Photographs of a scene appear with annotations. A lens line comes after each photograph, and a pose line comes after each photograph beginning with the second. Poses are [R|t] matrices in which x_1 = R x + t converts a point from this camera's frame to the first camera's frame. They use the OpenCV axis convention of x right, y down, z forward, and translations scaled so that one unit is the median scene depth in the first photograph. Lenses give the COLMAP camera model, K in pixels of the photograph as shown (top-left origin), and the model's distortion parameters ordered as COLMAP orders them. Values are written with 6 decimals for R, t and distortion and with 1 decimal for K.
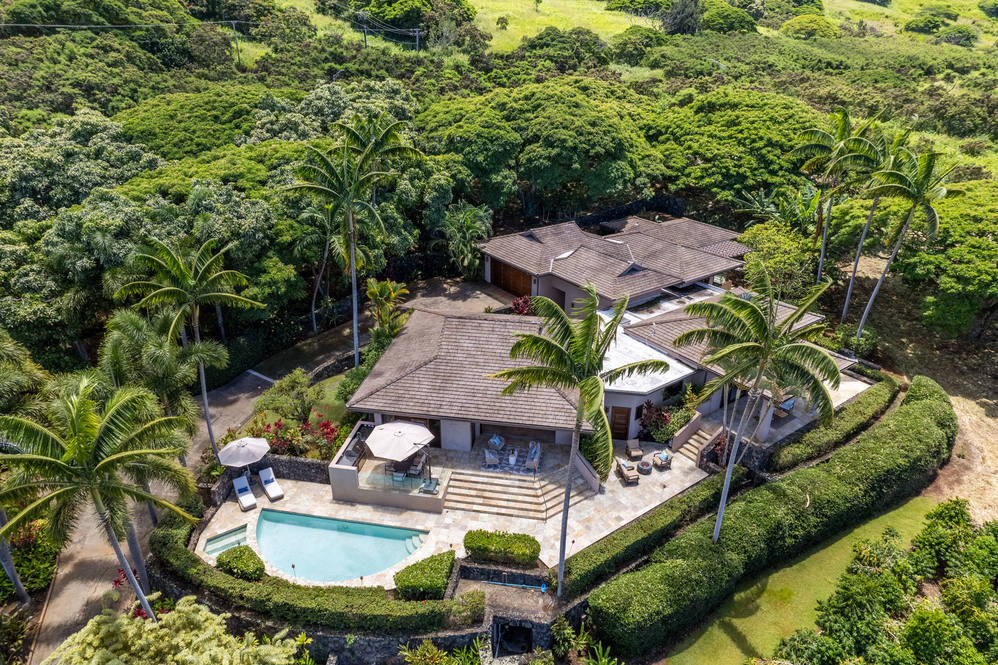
lens RADIAL K [[639.9, 0, 499.0], [0, 639.9, 332.5], [0, 0, 1]] dist [-0.078394, 0.075024]
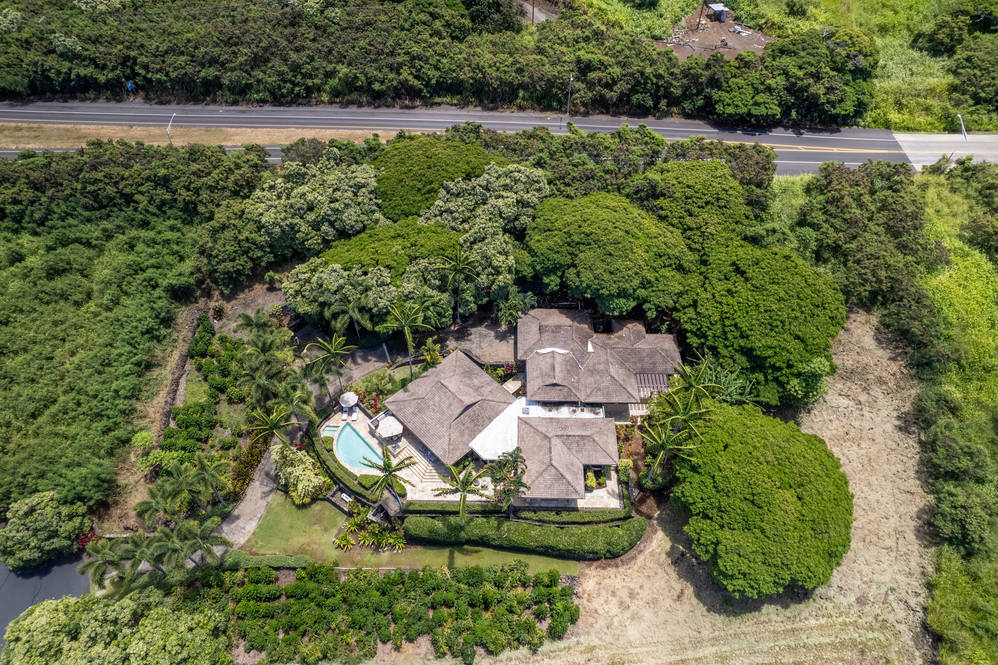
lens RADIAL K [[639.9, 0, 499.0], [0, 639.9, 332.5], [0, 0, 1]] dist [-0.078394, 0.075024]
pose [[0.804213, 0.451828, -0.386126, 1.013812], [-0.258727, 0.851025, 0.456965, -1.441213], [0.535072, -0.267596, 0.801305, -0.729751]]
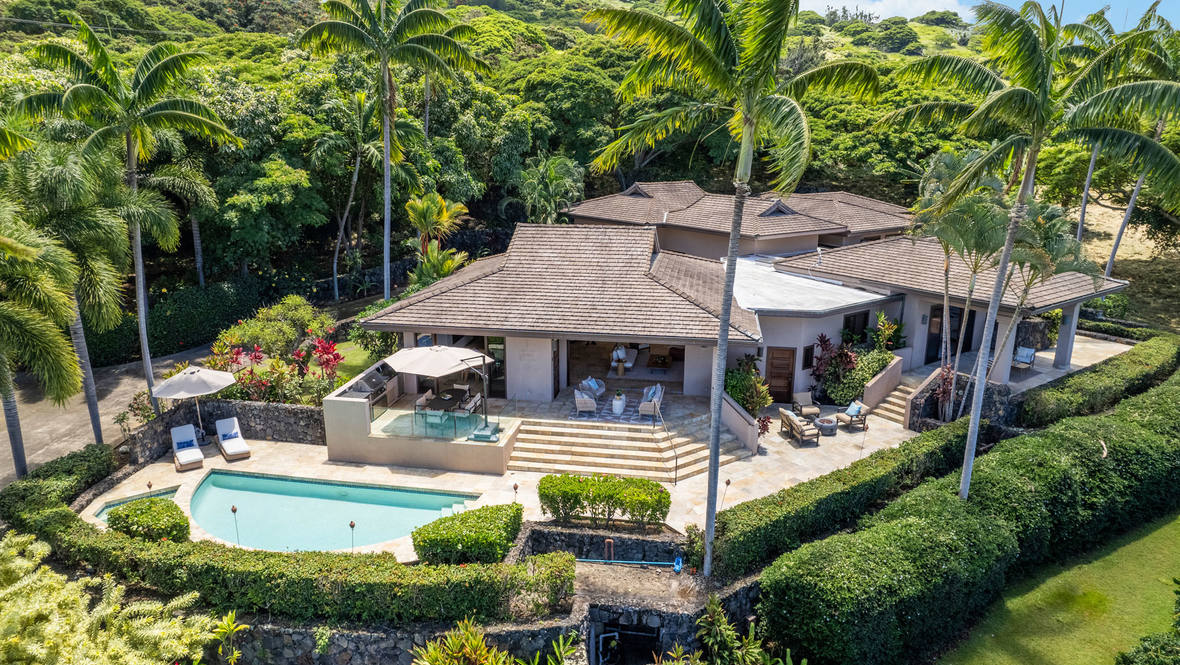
lens RADIAL K [[756.1, 0, 590.0], [0, 756.1, 332.5], [0, 0, 1]] dist [-0.080060, 0.077382]
pose [[0.999999, -0.000875, 0.000575, -0.007338], [0.000968, 0.981909, -0.189353, 0.278416], [-0.000399, 0.189354, 0.981909, 0.259976]]
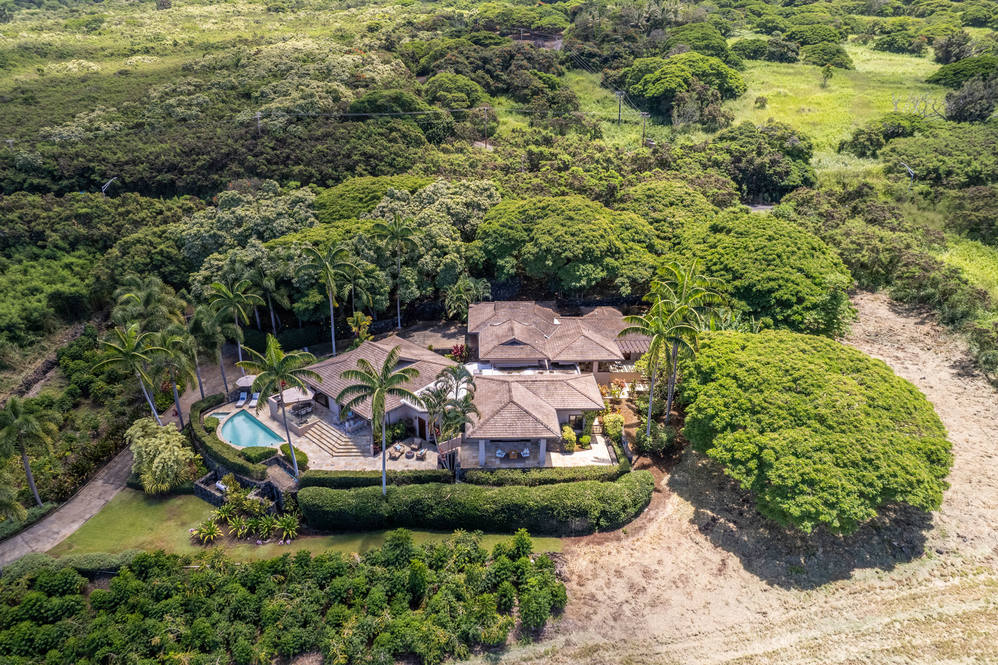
lens RADIAL K [[639.9, 0, 499.0], [0, 639.9, 332.5], [0, 0, 1]] dist [-0.078394, 0.075024]
pose [[0.832603, 0.218043, -0.509146, 1.282060], [-0.239512, 0.970597, 0.023988, -0.206815], [0.499406, 0.101974, 0.860346, -0.371360]]
